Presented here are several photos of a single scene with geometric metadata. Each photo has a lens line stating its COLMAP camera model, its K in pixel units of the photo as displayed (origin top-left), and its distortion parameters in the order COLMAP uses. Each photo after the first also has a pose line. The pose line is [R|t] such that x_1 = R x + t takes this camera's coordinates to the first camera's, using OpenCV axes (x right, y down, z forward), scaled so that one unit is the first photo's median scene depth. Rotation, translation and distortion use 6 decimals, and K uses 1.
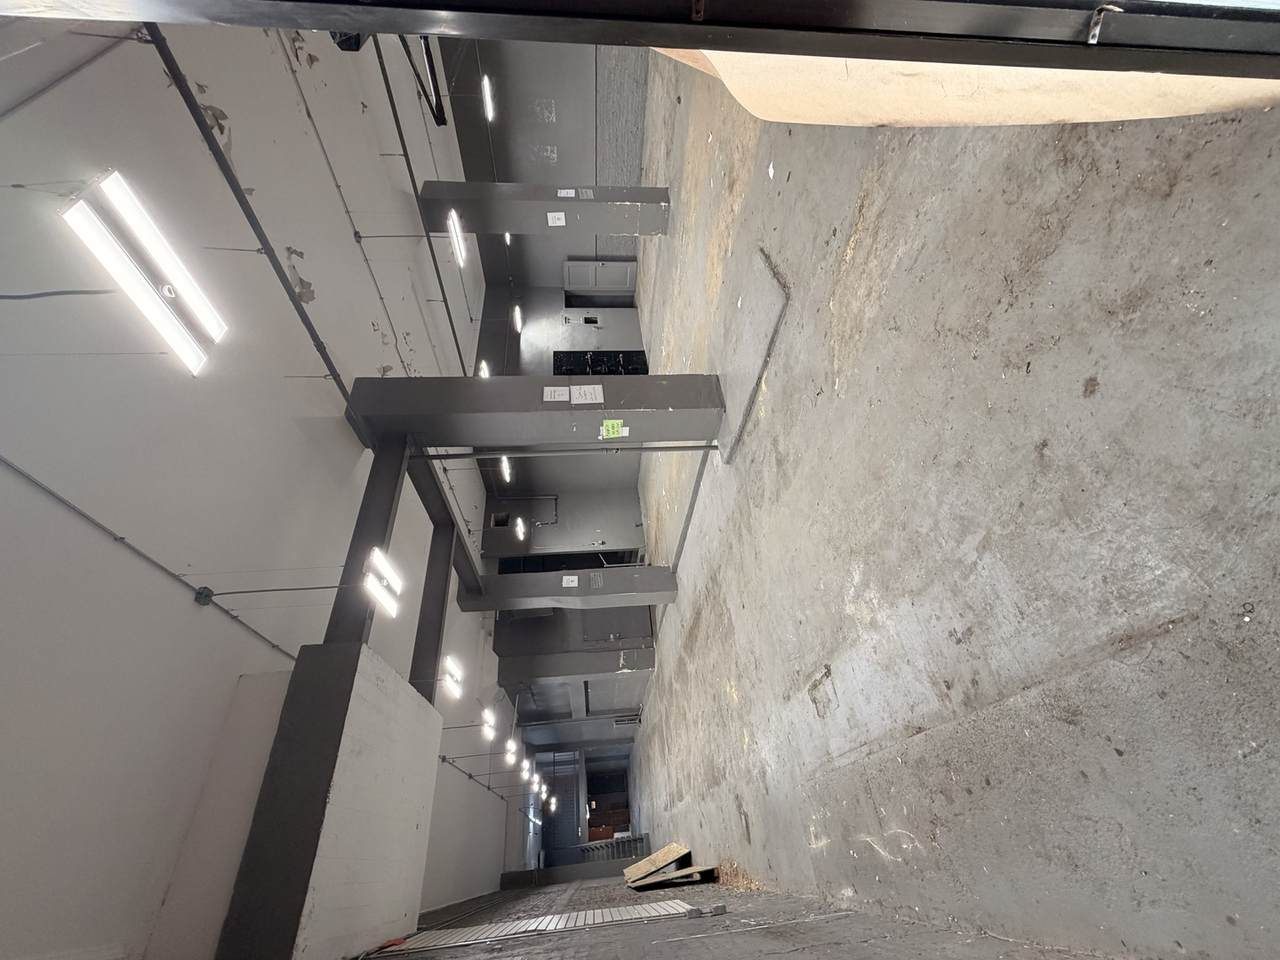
lens RADIAL K [[510.4, 0, 632.7], [0, 510.4, 481.5], [0, 0, 1]] dist [0.000745, 0.000097]
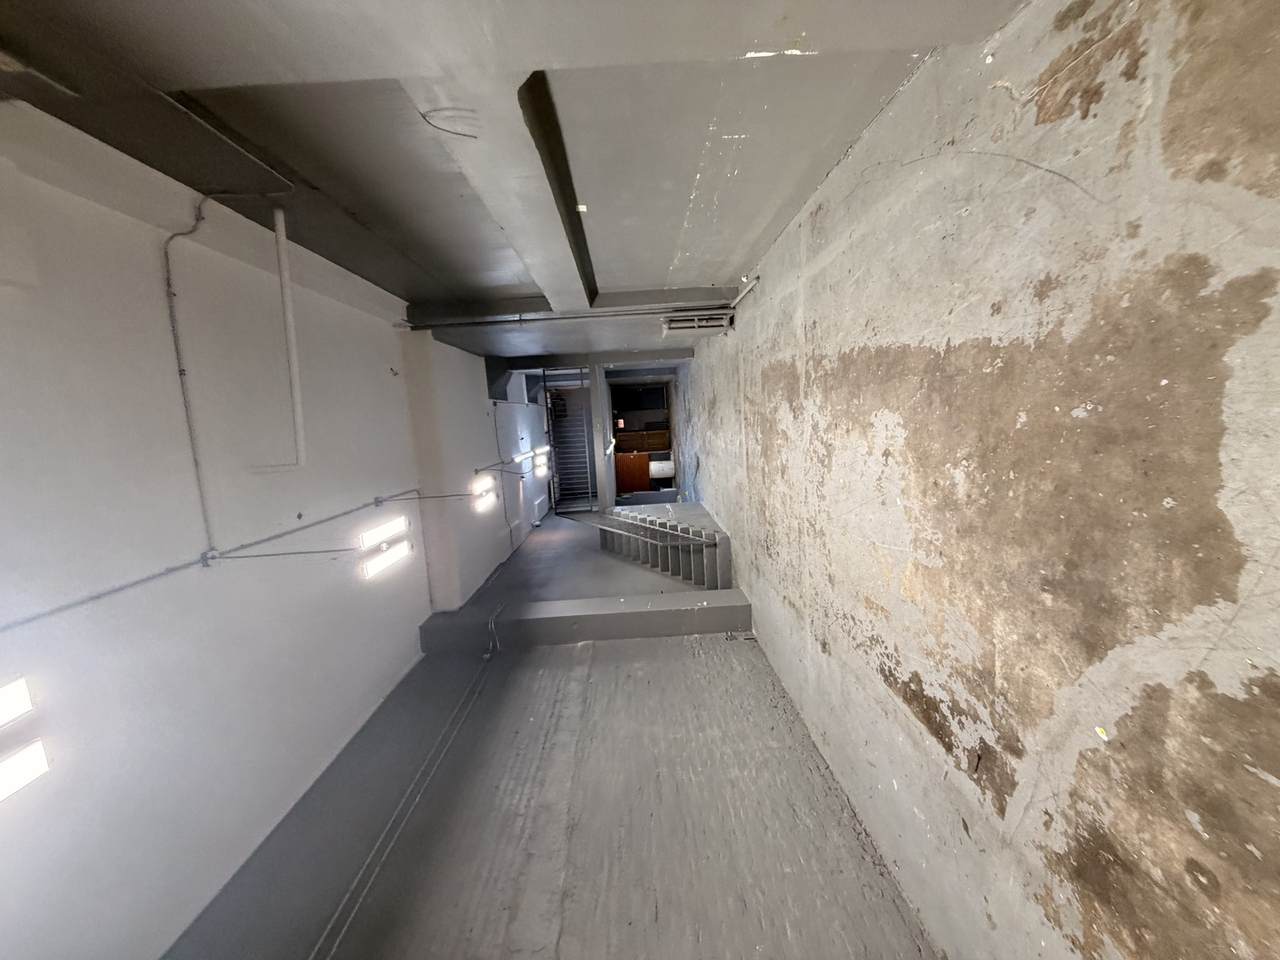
lens RADIAL K [[510.3, 0, 636.1], [0, 510.3, 481.0], [0, 0, 1]] dist [0.001114, 0.000228]
pose [[0.998748, 0.034014, -0.036671, -0.094188], [0.000720, 0.723322, 0.690511, 0.695401], [0.050012, -0.689673, 0.722392, 1.522317]]
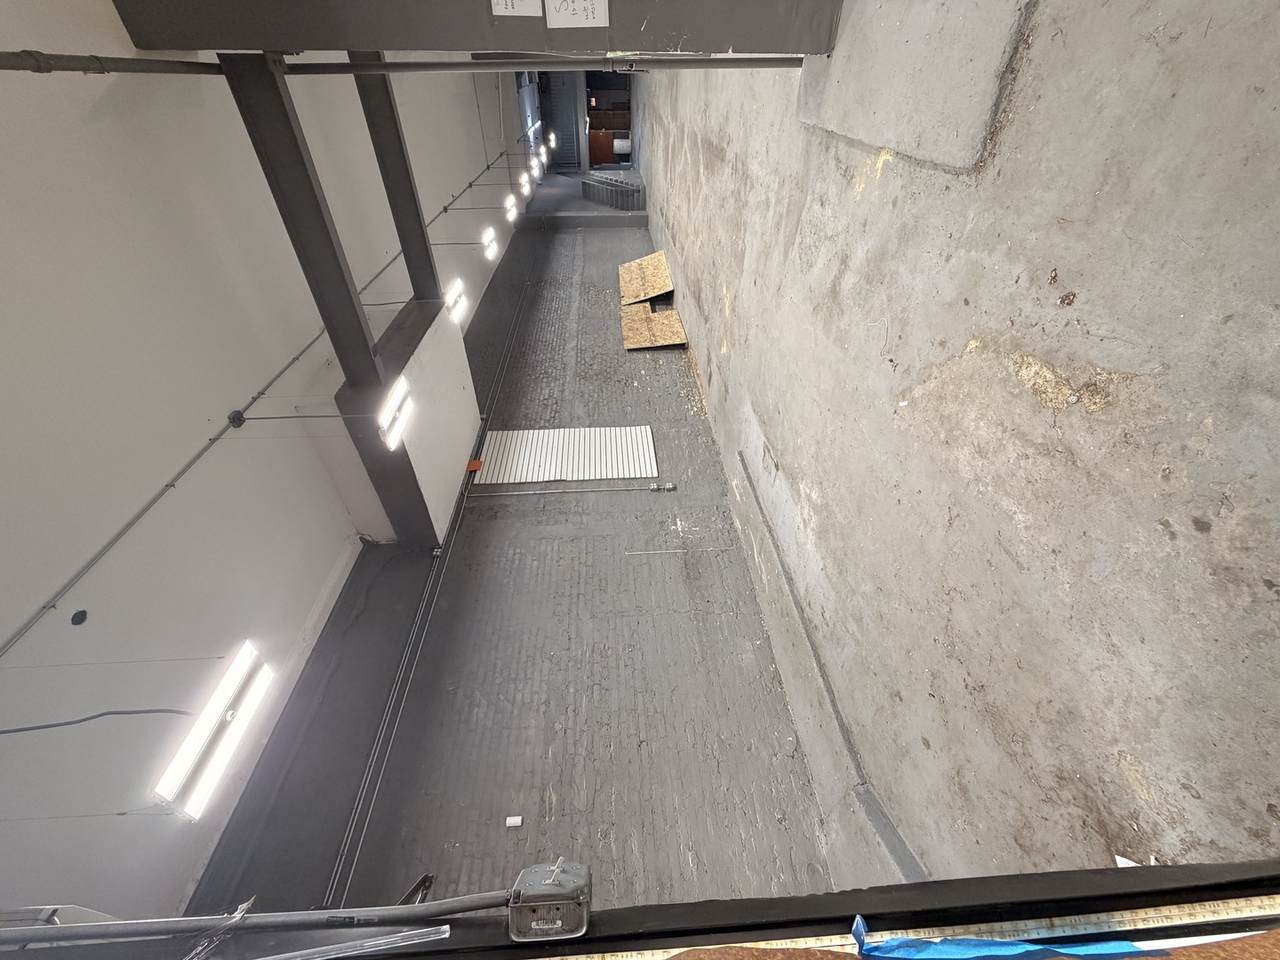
lens RADIAL K [[510.3, 0, 636.1], [0, 510.3, 481.0], [0, 0, 1]] dist [0.001114, 0.000228]
pose [[0.995852, 0.068153, 0.060275, -0.022941], [-0.075202, 0.243695, 0.966932, -0.424094], [0.051211, -0.967454, 0.247809, 0.320286]]
